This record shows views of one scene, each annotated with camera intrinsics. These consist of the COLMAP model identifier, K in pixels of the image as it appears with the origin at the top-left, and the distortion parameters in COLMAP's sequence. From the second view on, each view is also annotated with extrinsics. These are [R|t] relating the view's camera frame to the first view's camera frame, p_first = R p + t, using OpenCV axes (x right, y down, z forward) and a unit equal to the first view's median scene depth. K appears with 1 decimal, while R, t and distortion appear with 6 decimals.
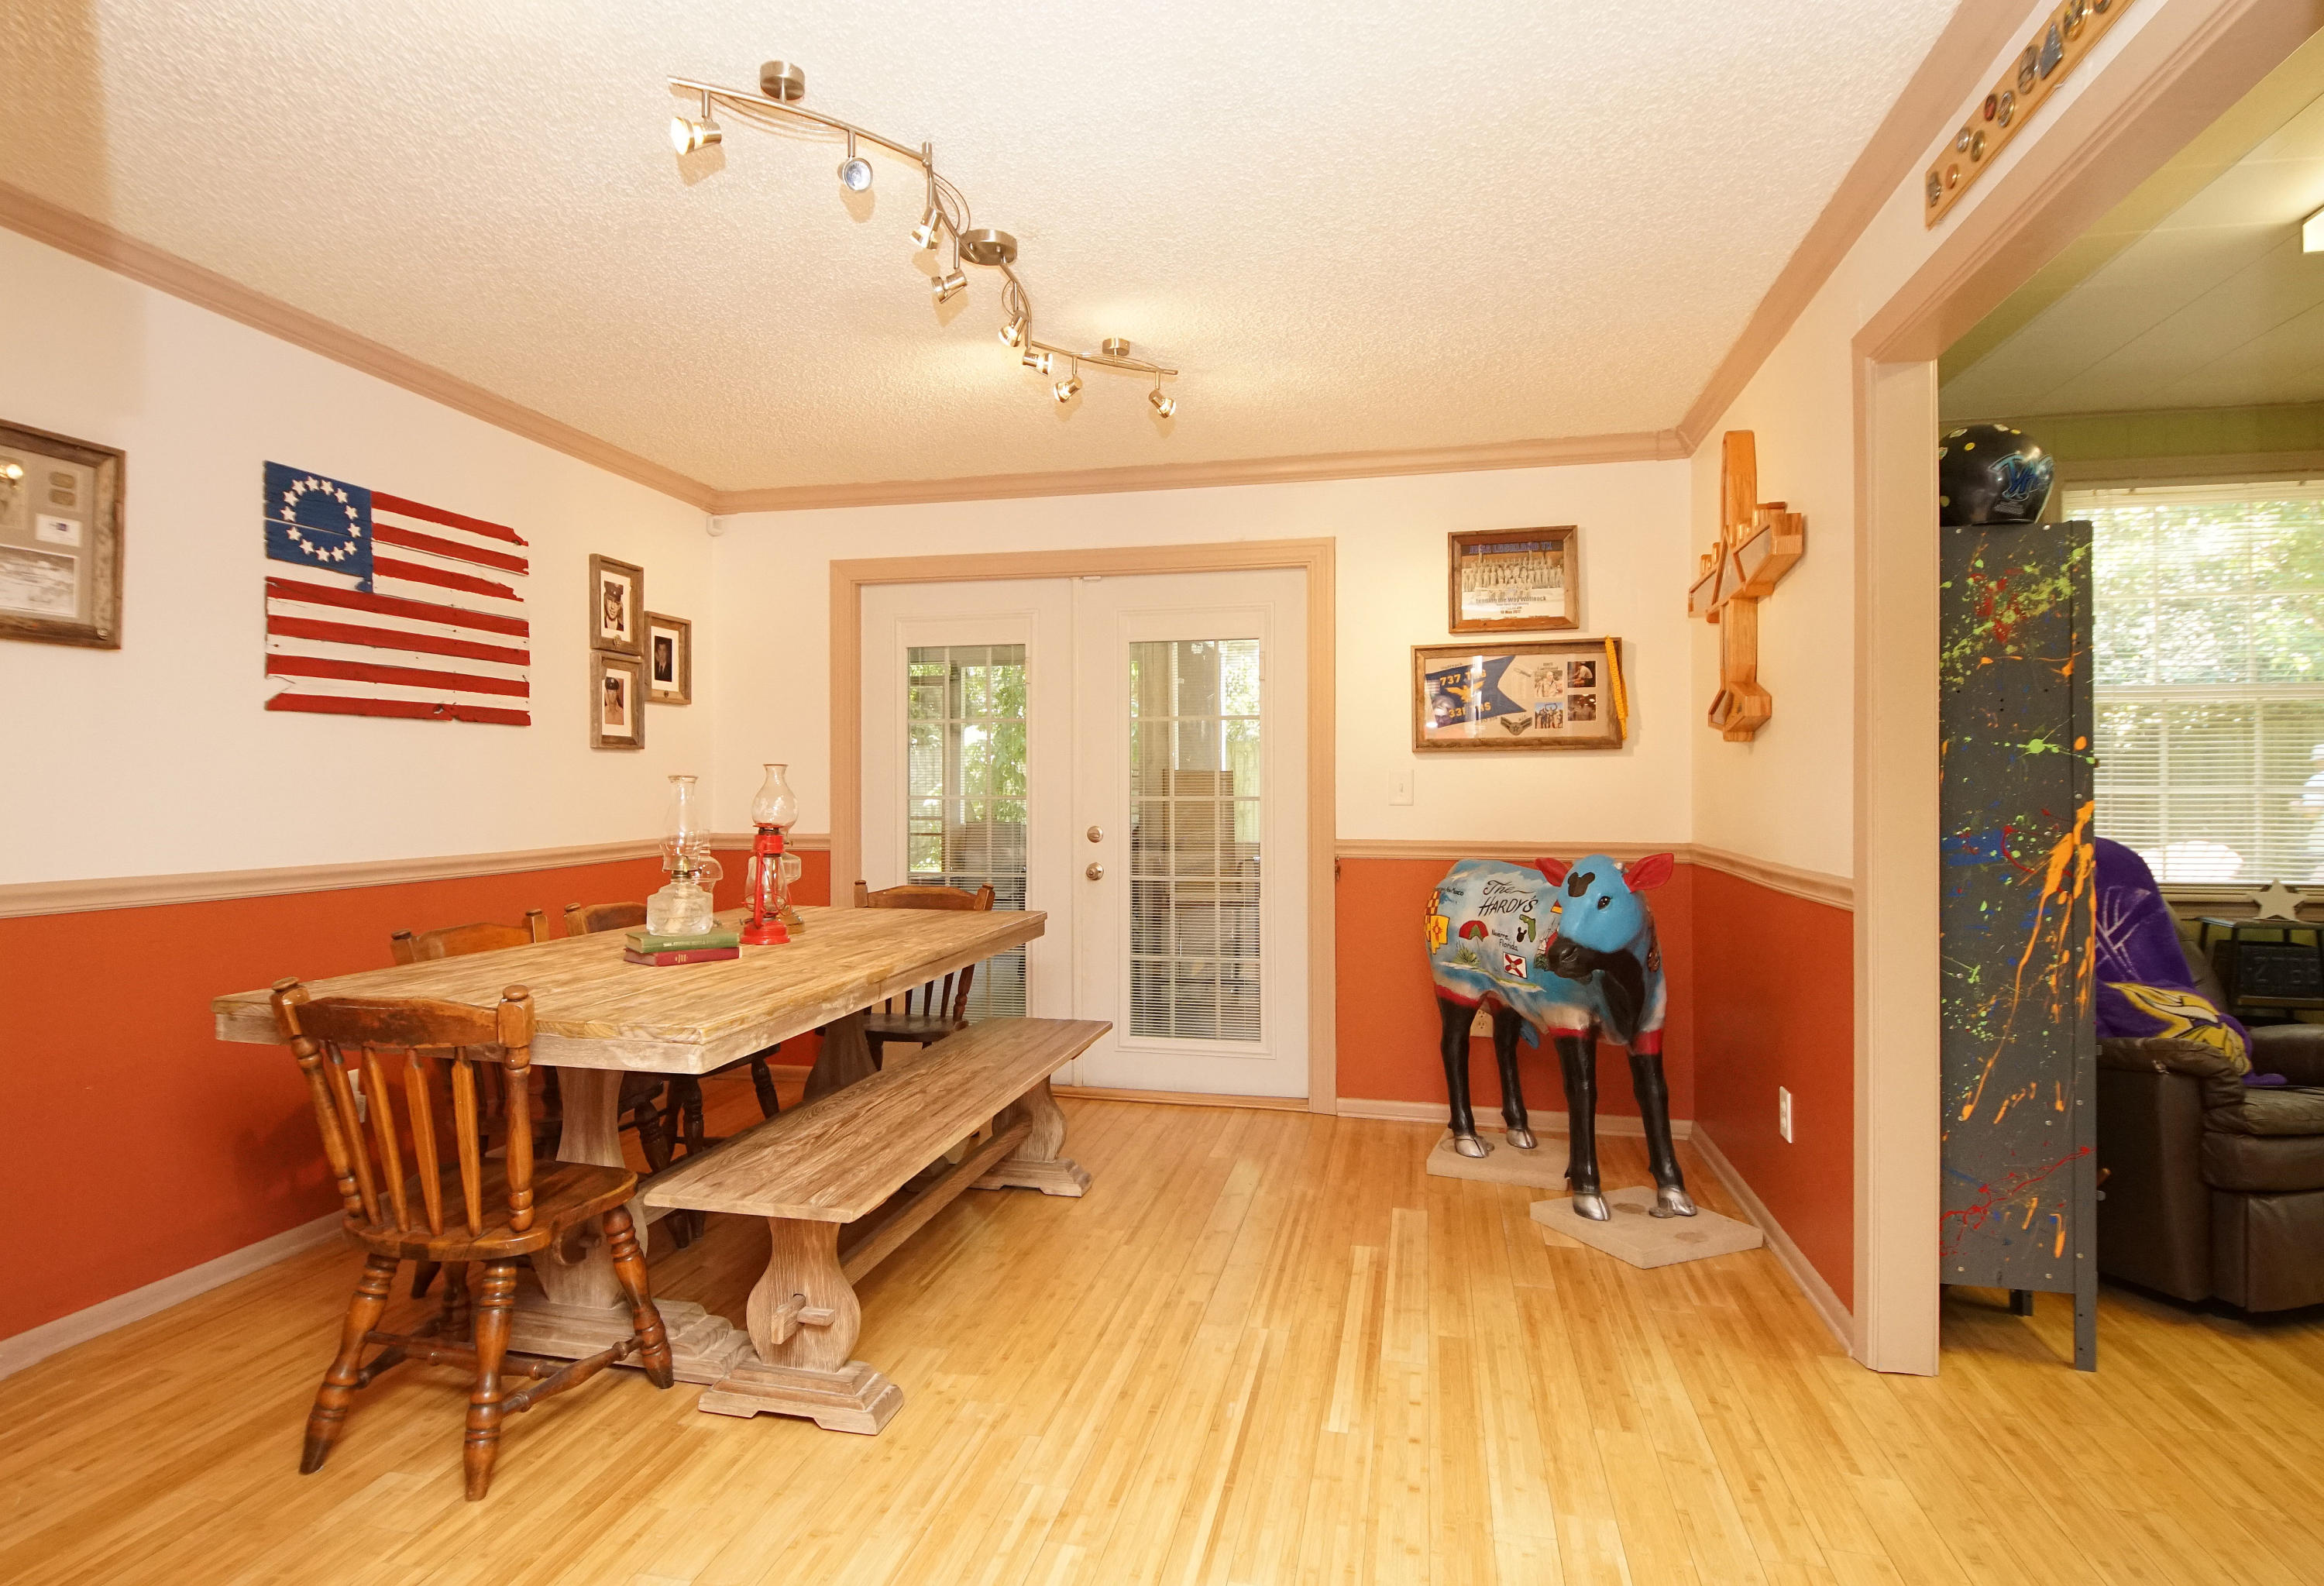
lens RADIAL K [[1275.0, 0, 1103.8], [0, 1275.0, 782.4], [0, 0, 1]] dist [0.019997, -0.001402]
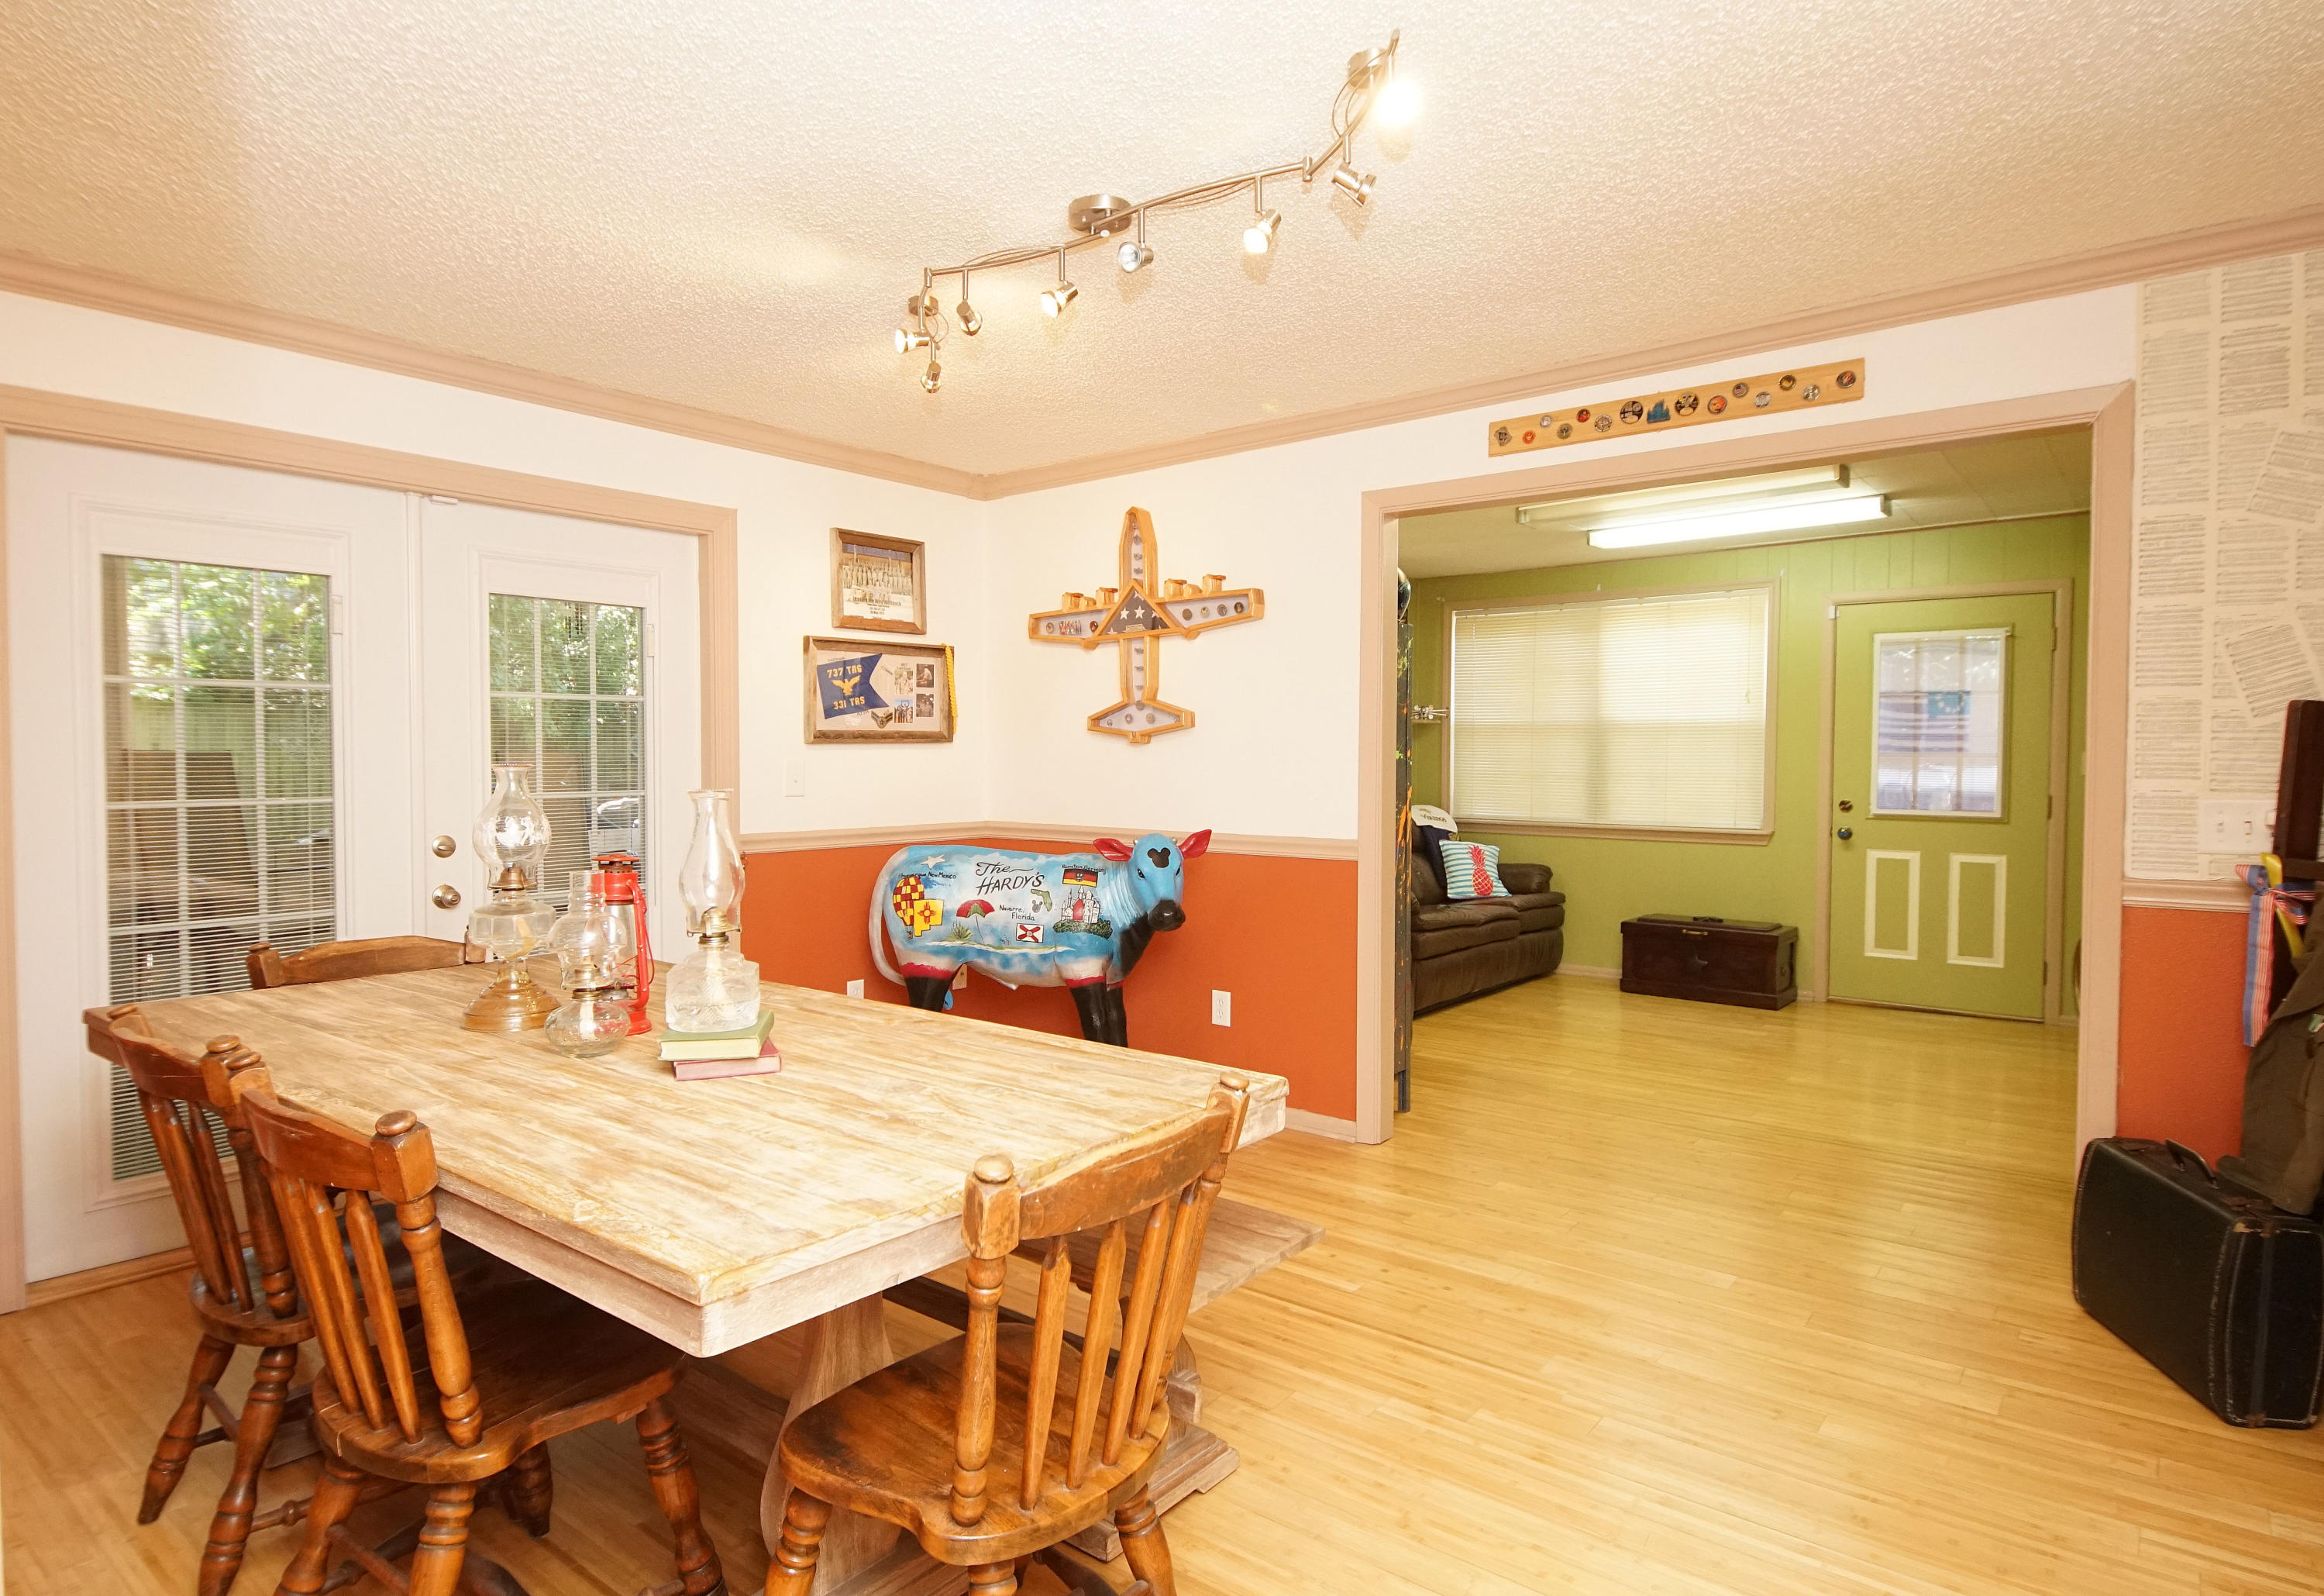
lens RADIAL K [[1320.6, 0, 1096.3], [0, 1320.6, 795.8], [0, 0, 1]] dist [0.055000, 0.000103]
pose [[0.434897, -0.029078, 0.900011, -0.623694], [-0.004544, 0.999395, 0.034485, -0.020033], [-0.900469, -0.019087, 0.434502, 0.364535]]
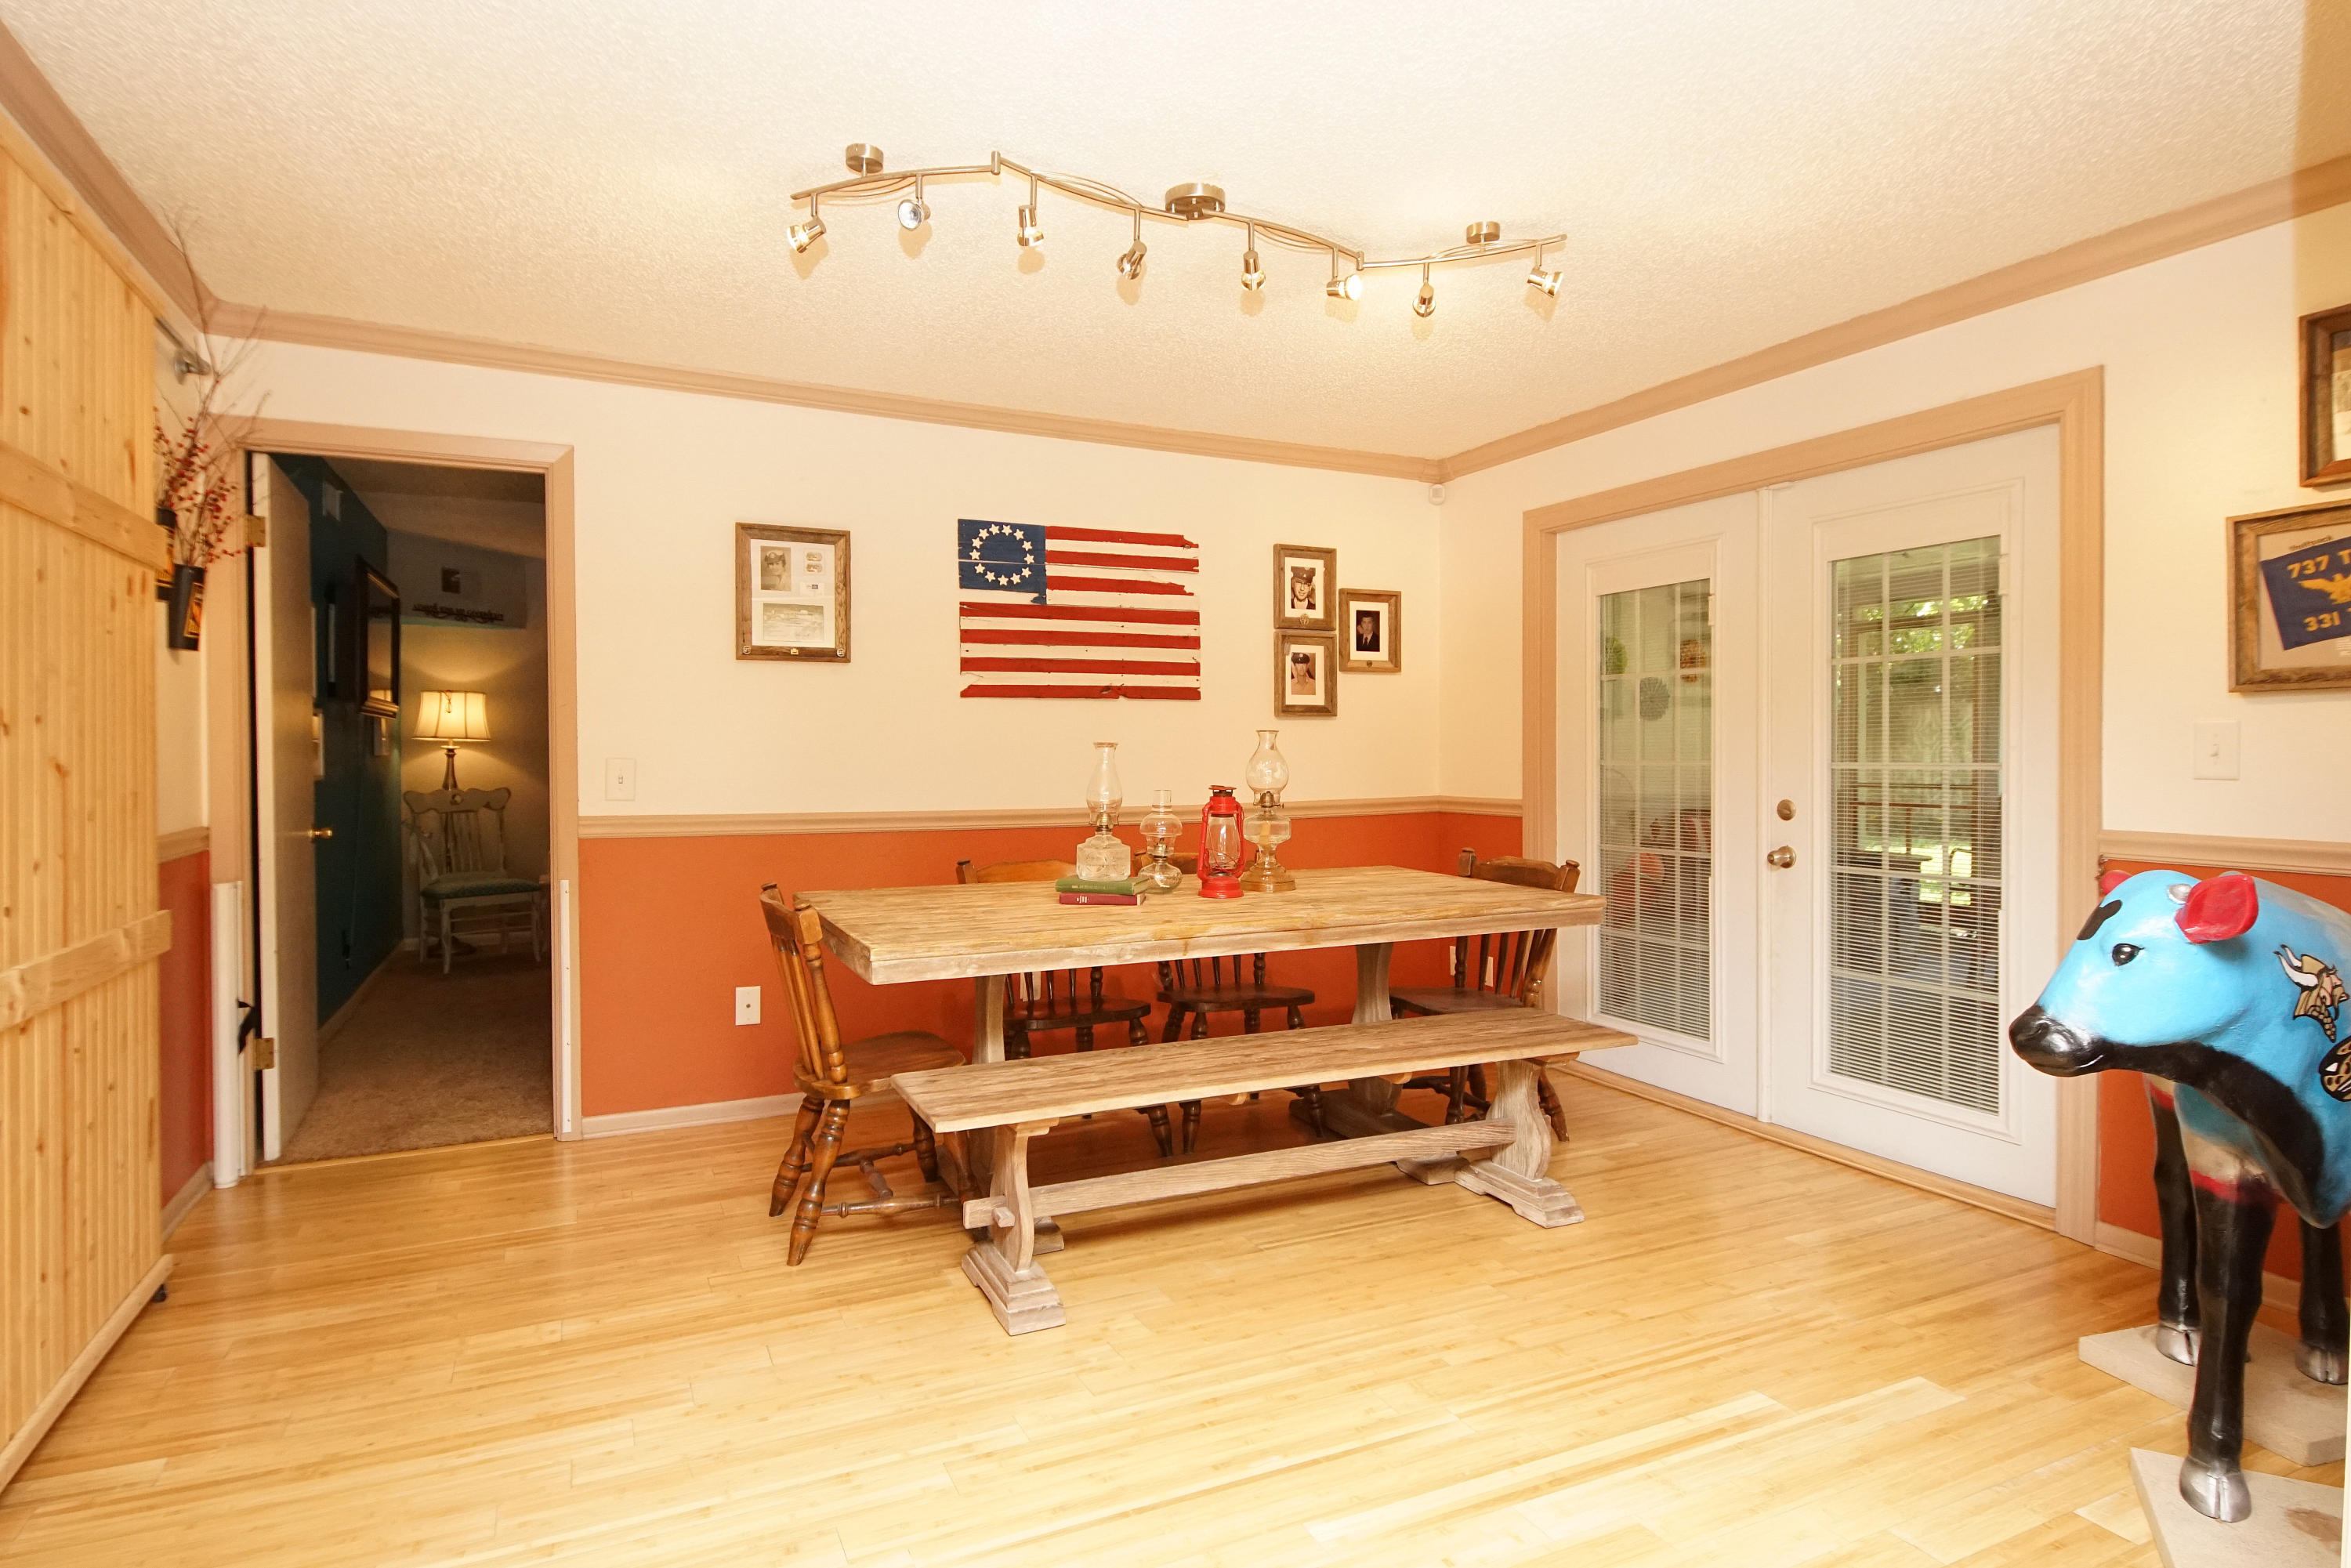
lens RADIAL K [[1255.5, 0, 1155.1], [0, 1255.5, 769.5], [0, 0, 1]] dist [0.035253, -0.034477]
pose [[0.623766, 0.009256, -0.781556, 0.413328], [0.006415, 0.999836, 0.016961, 0.000140], [0.781585, -0.015593, 0.623604, 0.232570]]
